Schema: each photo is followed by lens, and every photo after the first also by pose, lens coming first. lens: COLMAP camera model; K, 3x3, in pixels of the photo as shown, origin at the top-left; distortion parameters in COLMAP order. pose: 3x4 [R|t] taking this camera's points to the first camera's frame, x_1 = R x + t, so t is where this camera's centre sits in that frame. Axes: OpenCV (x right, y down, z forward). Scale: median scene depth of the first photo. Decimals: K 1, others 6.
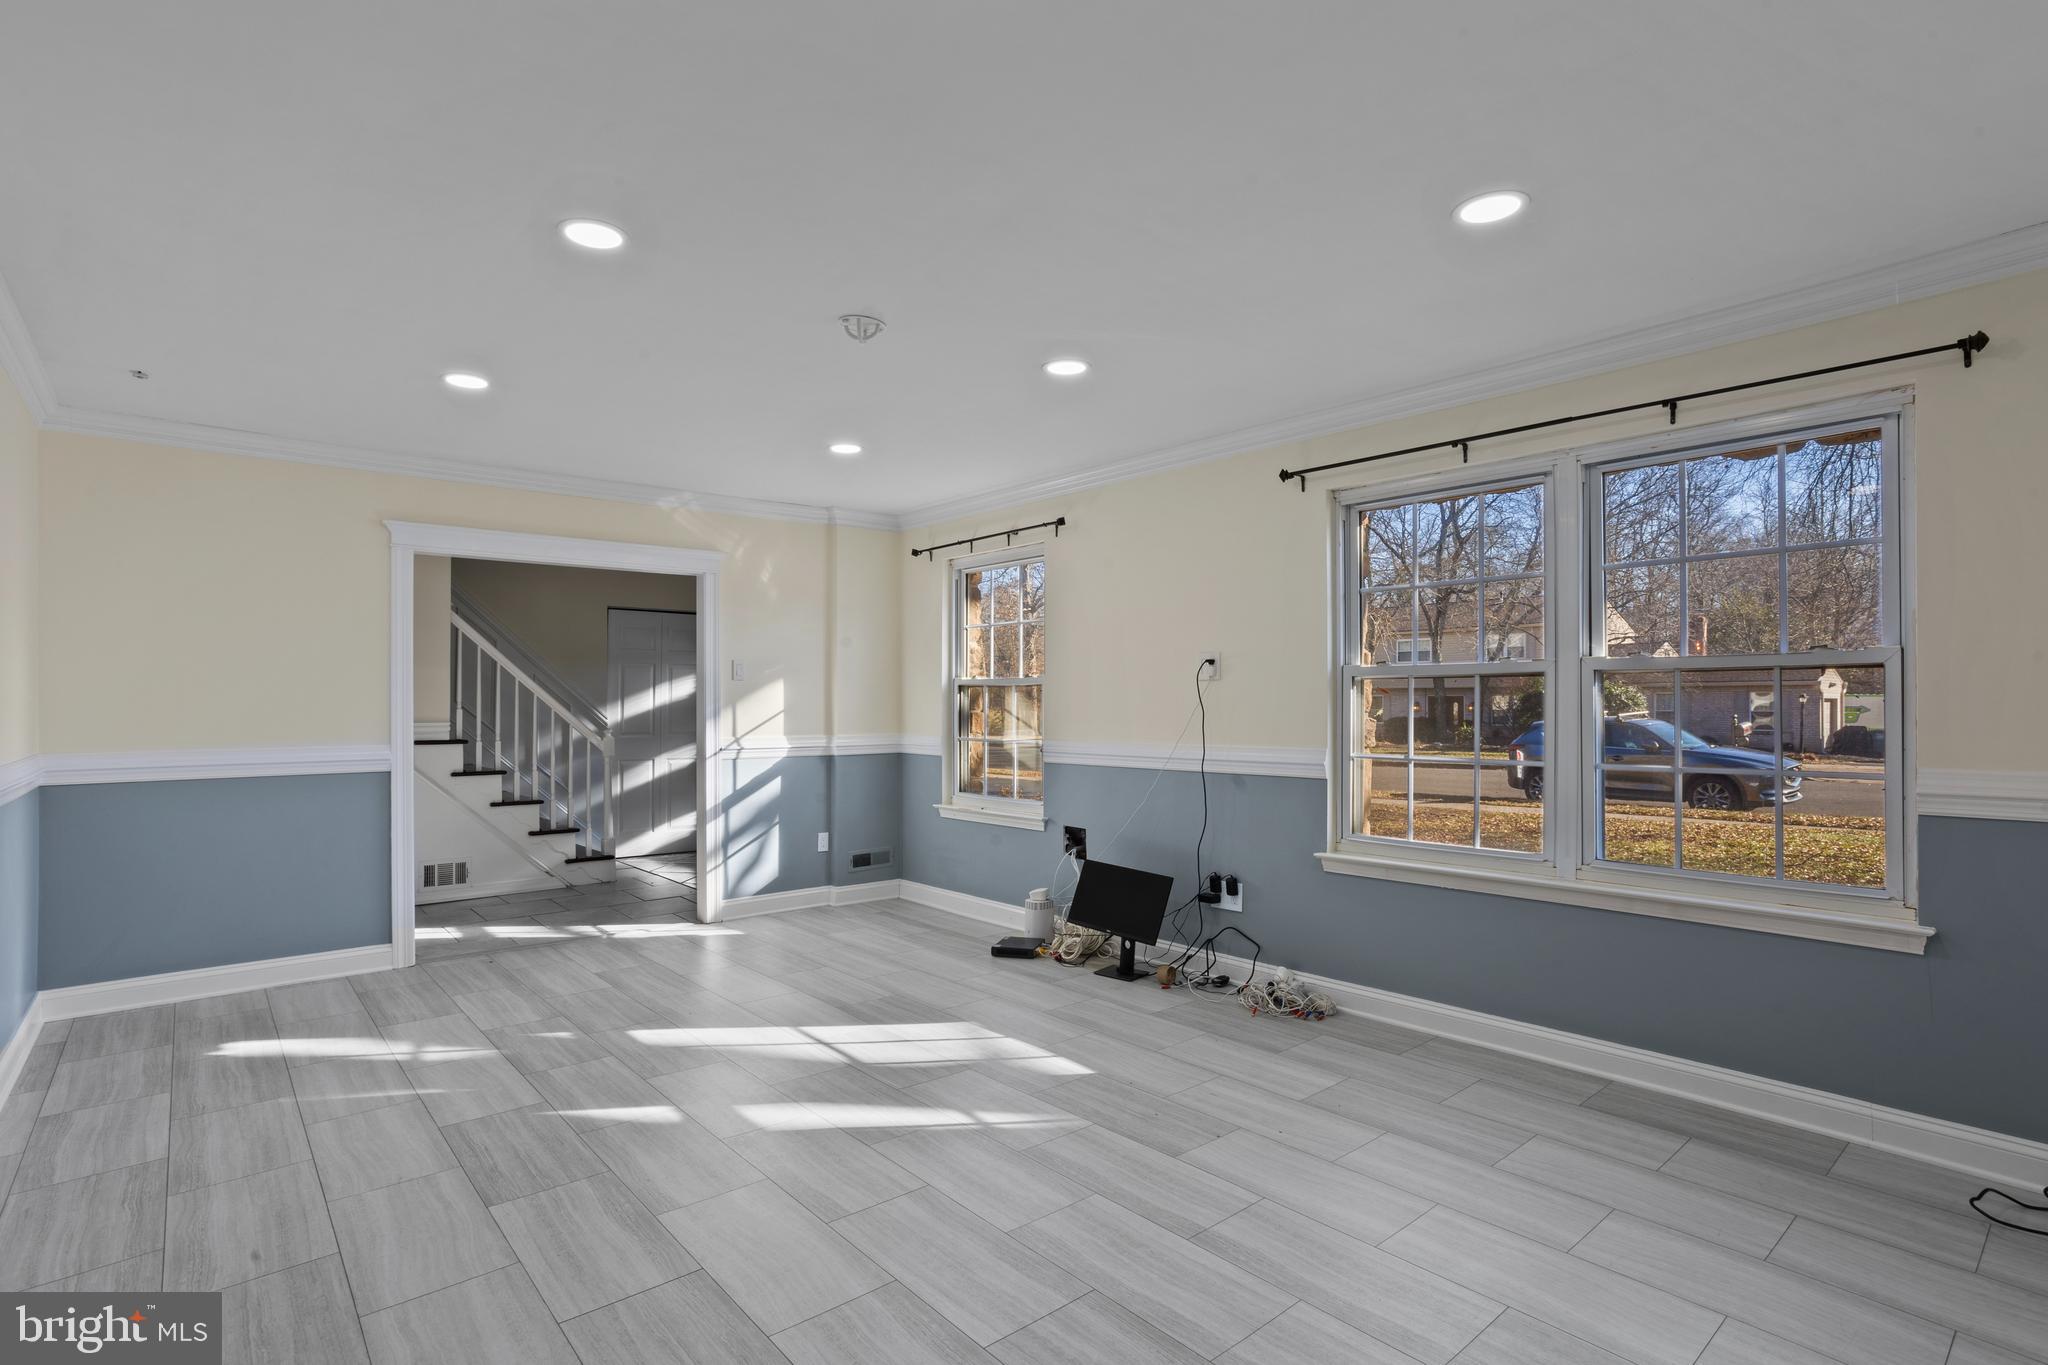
lens RADIAL K [[999.9, 0, 1018.5], [0, 999.9, 695.4], [0, 0, 1]] dist [-0.048995, 0.019937]
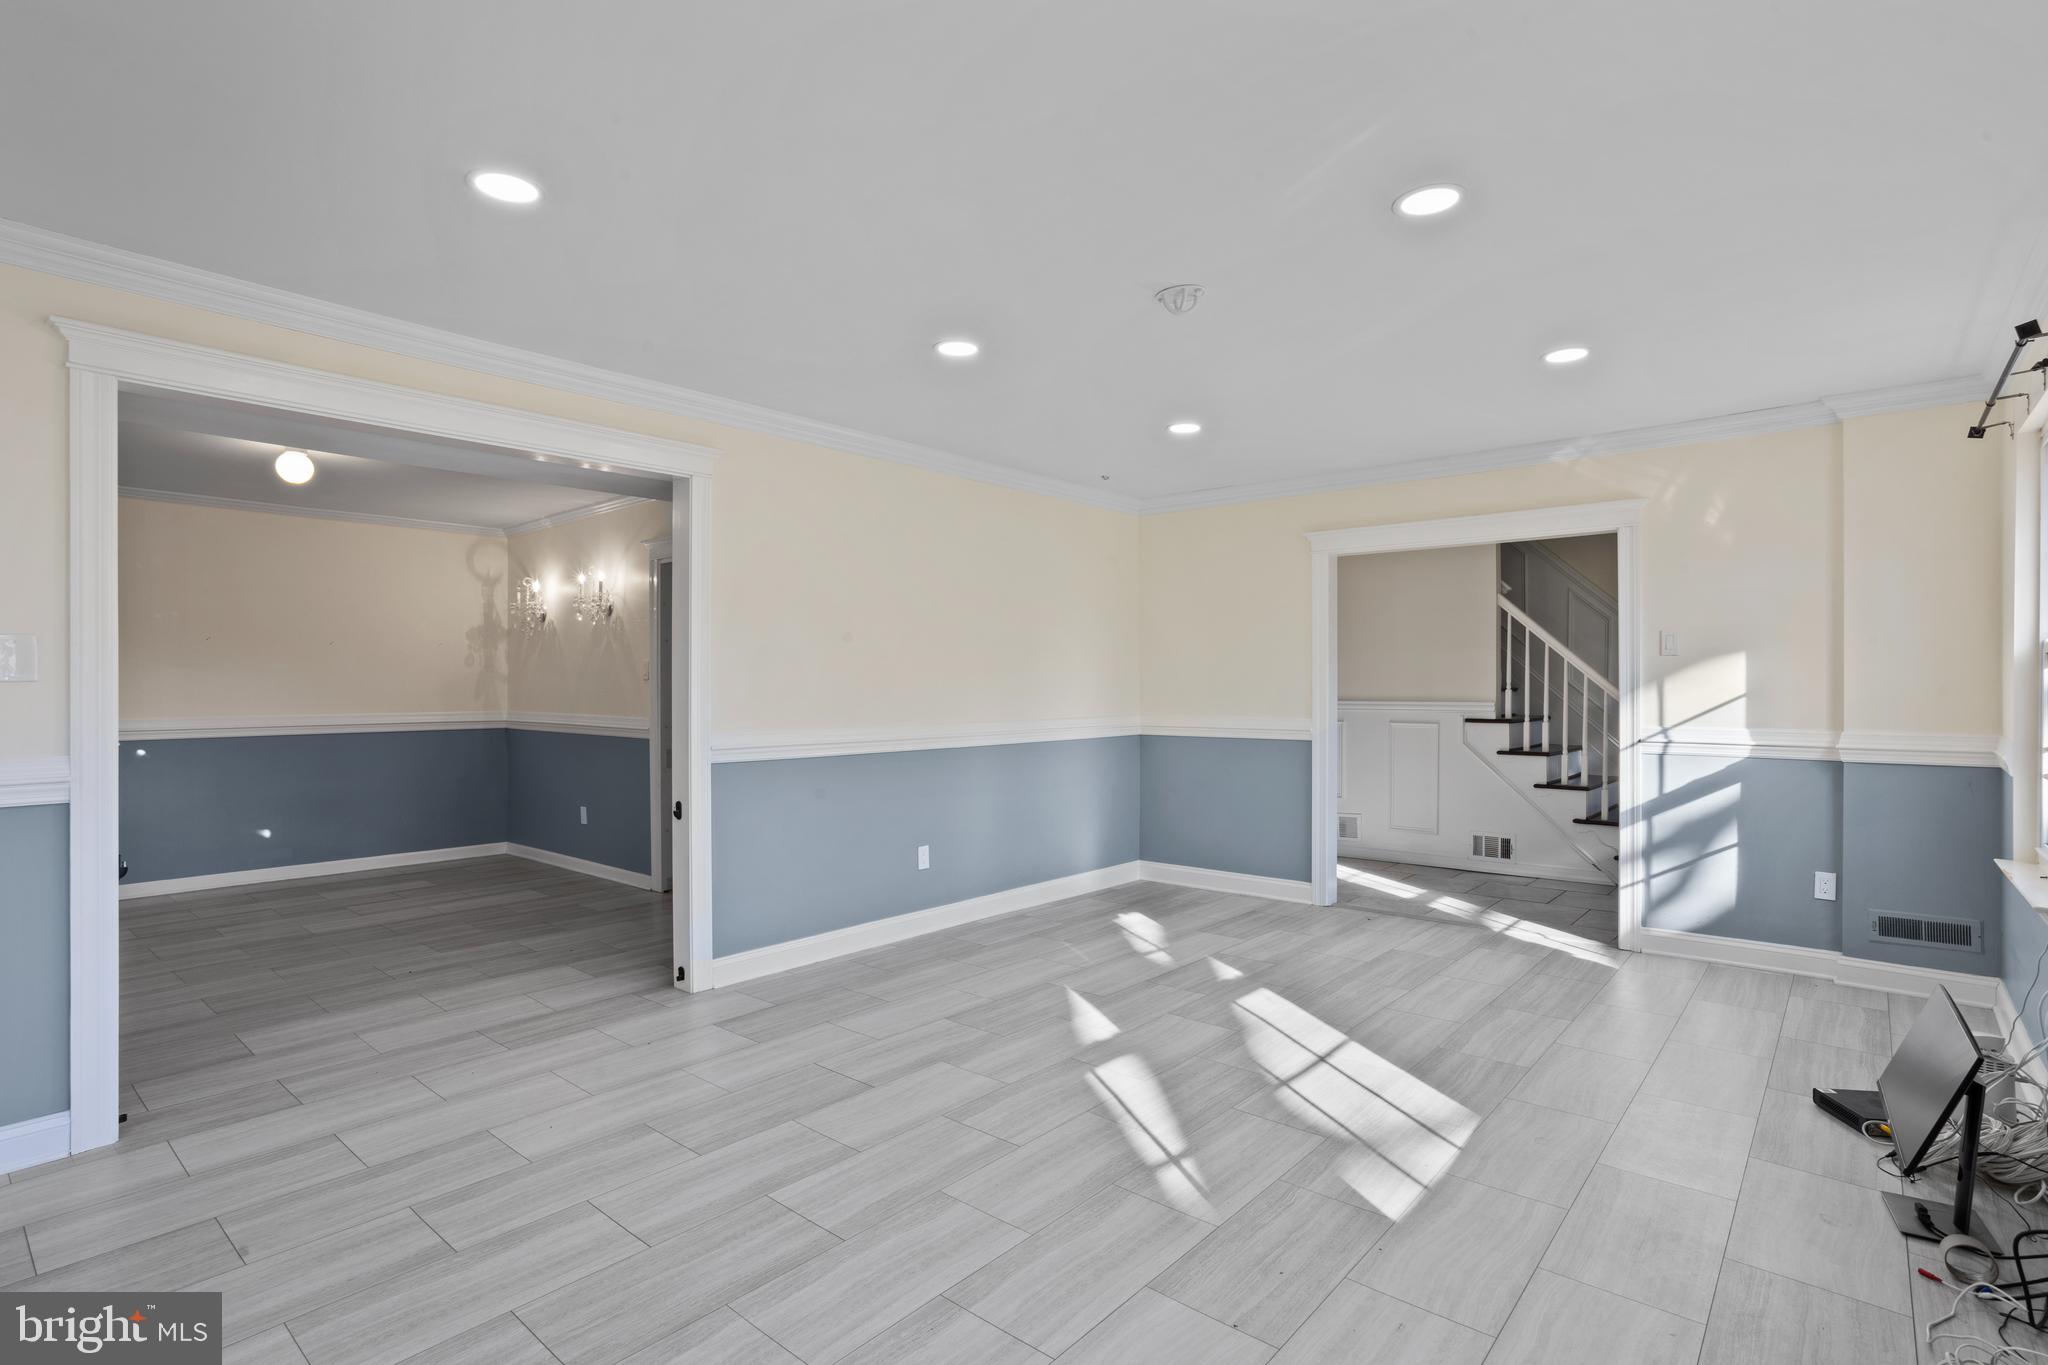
lens RADIAL K [[999.9, 0, 1016.8], [0, 999.9, 678.7], [0, 0, 1]] dist [-0.048995, 0.019937]
pose [[0.143830, -0.005015, -0.989590, 0.527841], [0.007801, 0.999962, -0.003934, 0.003189], [0.989572, -0.007154, 0.143863, 0.474164]]
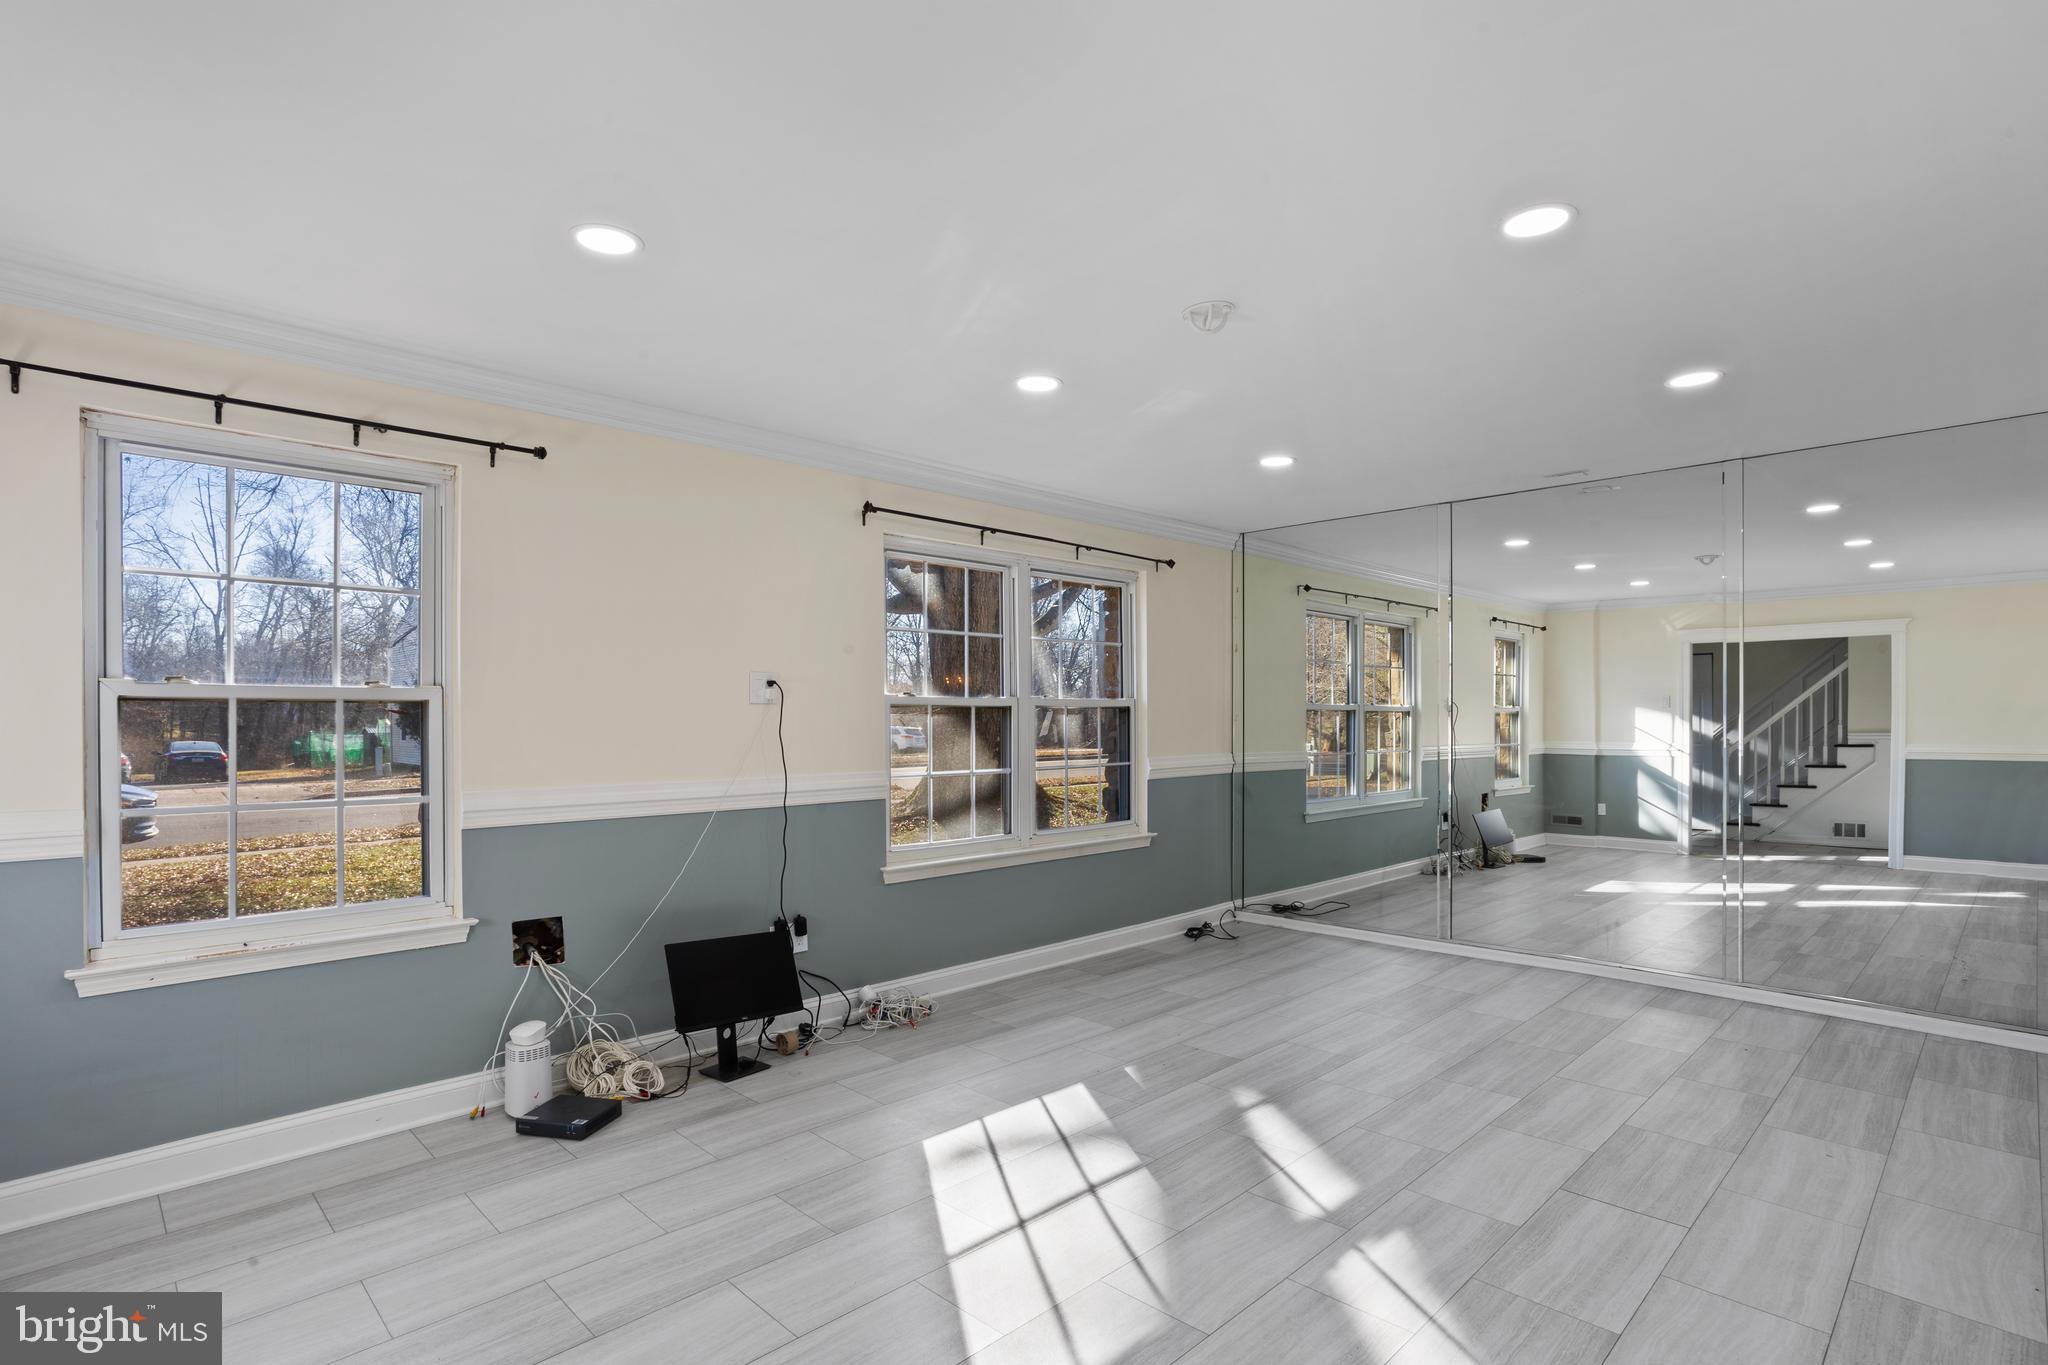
lens RADIAL K [[999.9, 0, 1029.6], [0, 999.9, 722.7], [0, 0, 1]] dist [-0.048995, 0.019937]
pose [[-0.071810, 0.005732, 0.997402, -0.705016], [-0.000357, 0.999983, -0.005773, 0.006717], [-0.997418, -0.000771, -0.071806, 0.825452]]
